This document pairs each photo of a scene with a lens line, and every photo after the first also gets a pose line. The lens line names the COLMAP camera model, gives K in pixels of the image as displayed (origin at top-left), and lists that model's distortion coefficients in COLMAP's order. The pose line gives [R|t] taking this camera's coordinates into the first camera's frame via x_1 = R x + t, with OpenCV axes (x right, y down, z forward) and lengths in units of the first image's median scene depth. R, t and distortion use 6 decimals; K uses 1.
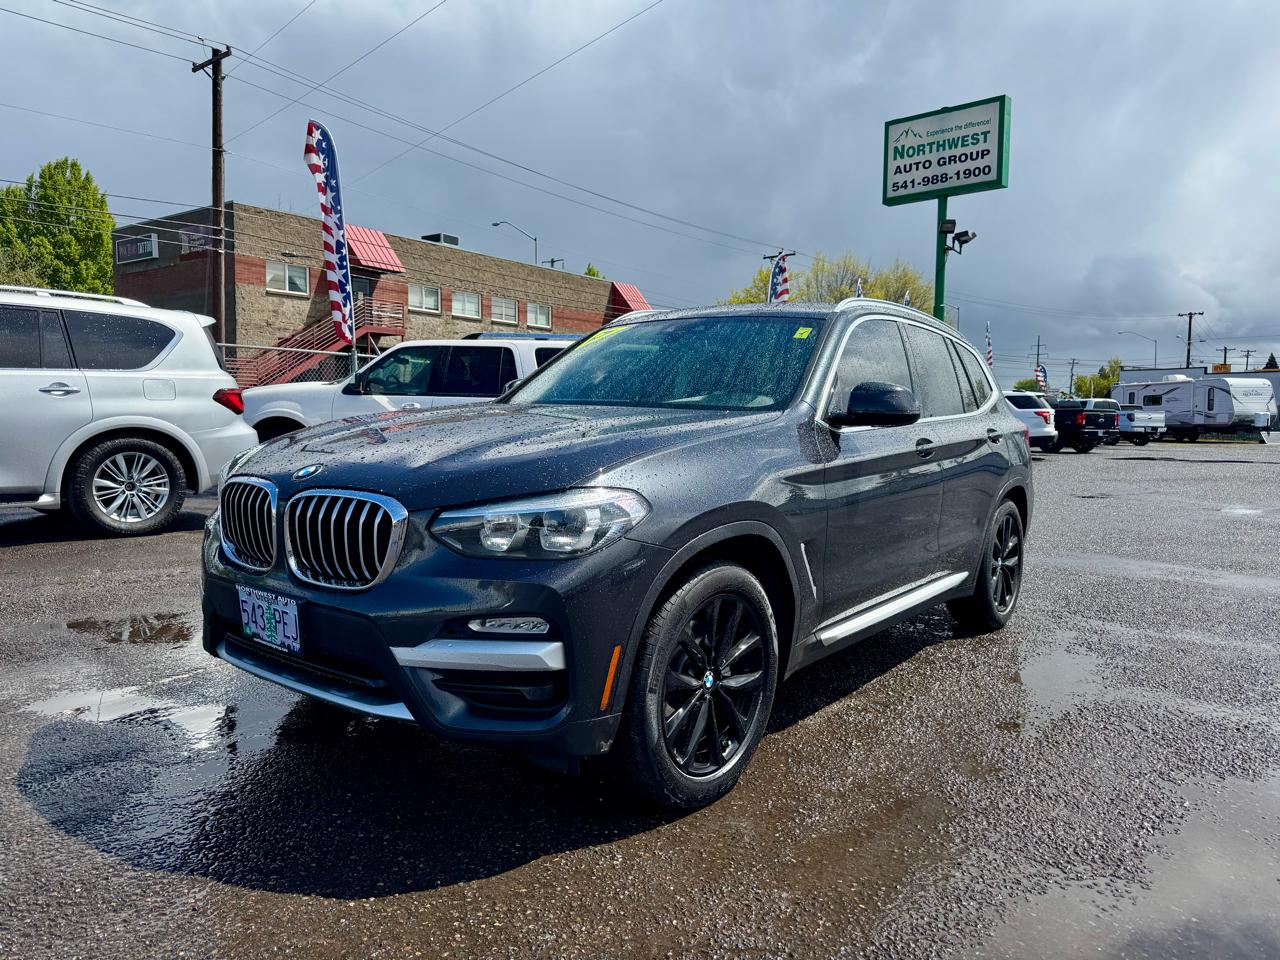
lens RADIAL K [[905.4, 0, 638.0], [0, 905.4, 482.3], [0, 0, 1]] dist [0.049110, -0.081482]
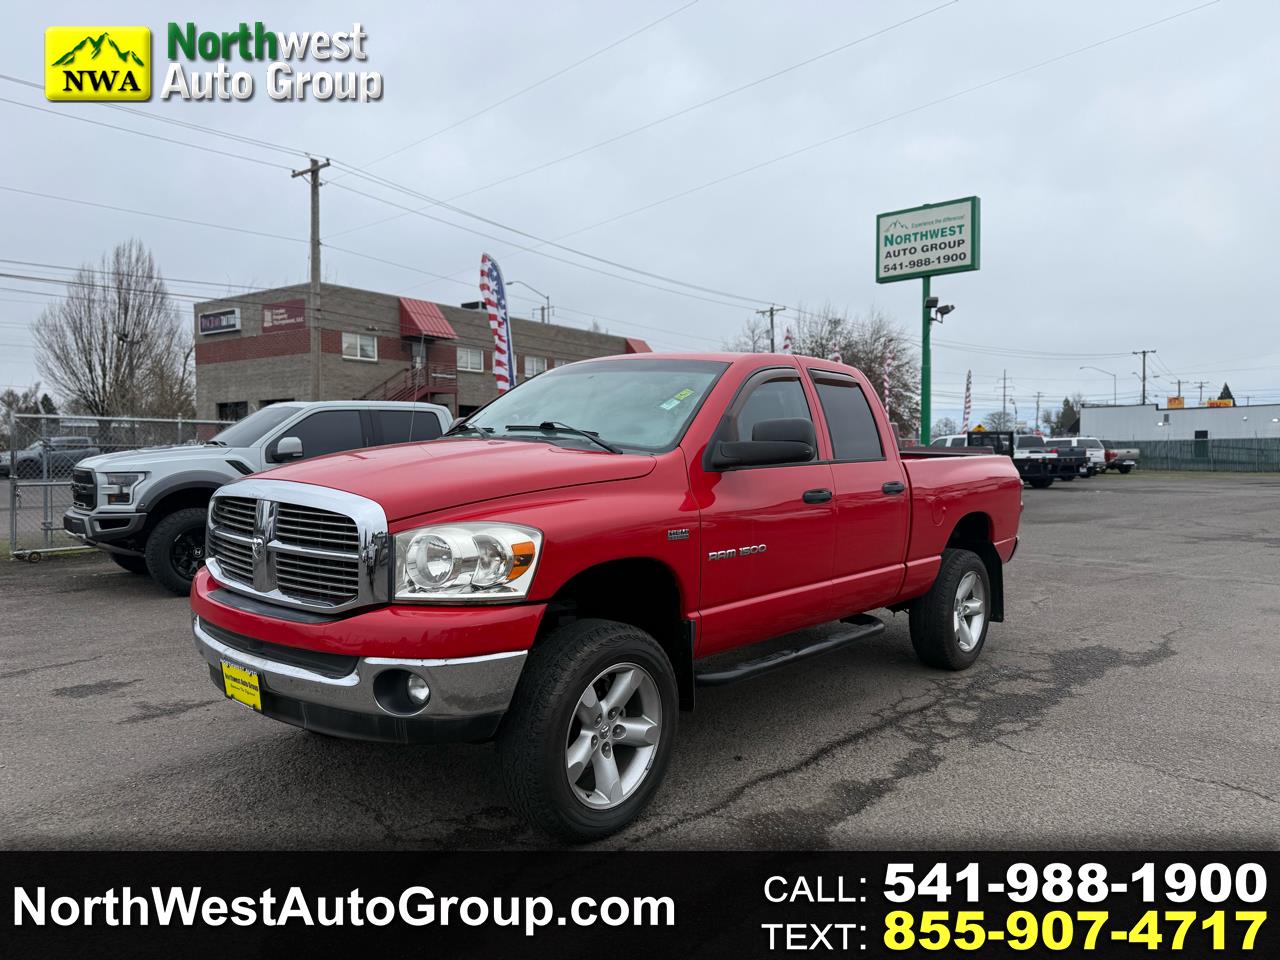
lens RADIAL K [[896.8, 0, 634.7], [0, 896.8, 489.3], [0, 0, 1]] dist [0.059823, -0.078603]
pose [[0.999517, -0.018927, 0.024653, -0.086004], [0.019712, 0.999294, -0.031995, -0.000940], [-0.024030, 0.032466, 0.999184, -0.176713]]
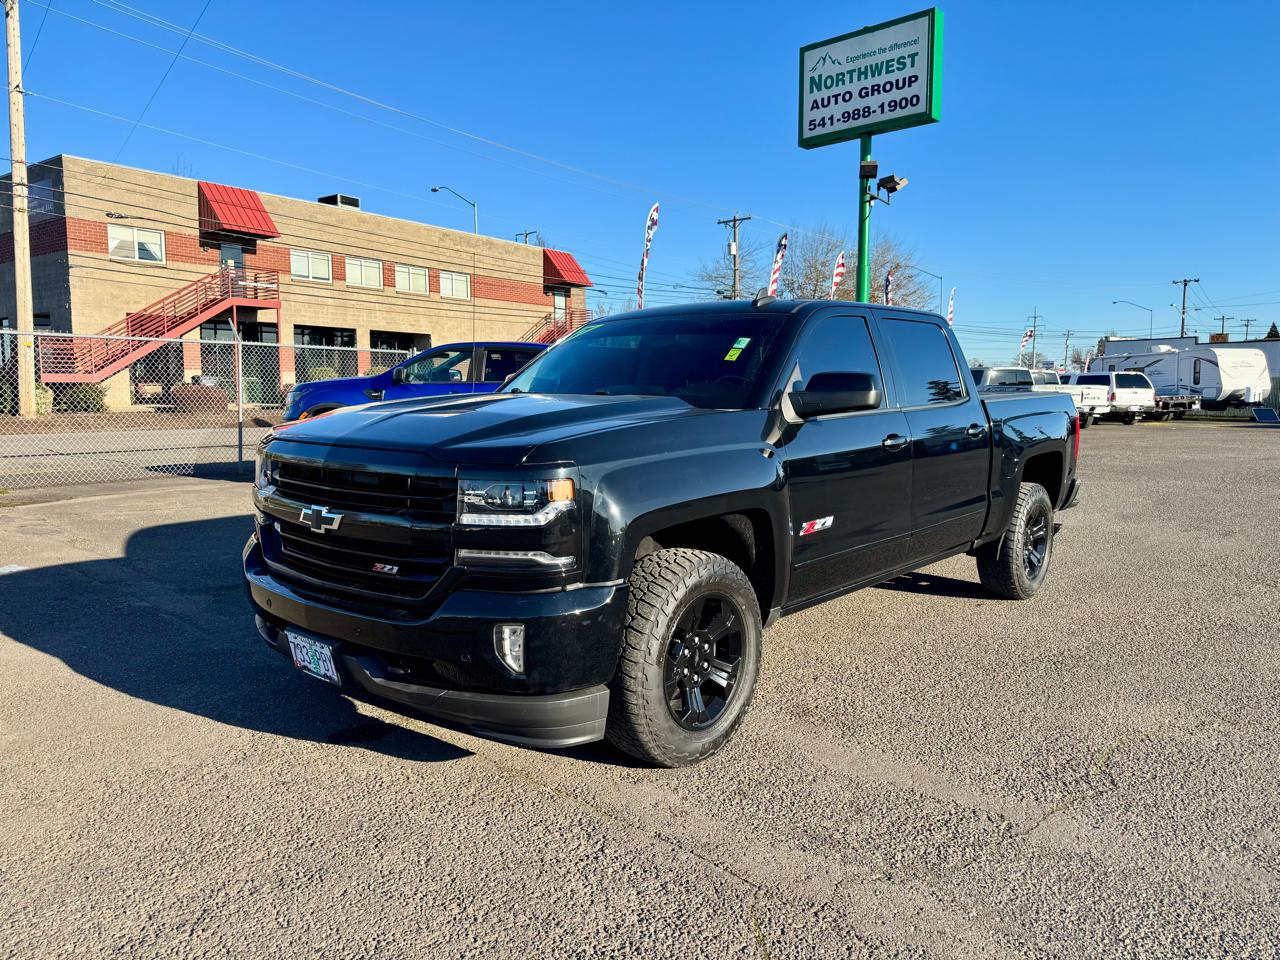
lens RADIAL K [[901.3, 0, 633.6], [0, 901.3, 480.7], [0, 0, 1]] dist [0.053184, -0.086009]
pose [[0.999943, -0.008637, -0.006264, 0.120671], [0.008792, 0.999644, 0.025187, -0.017798], [0.006044, -0.025241, 0.999663, 0.151774]]
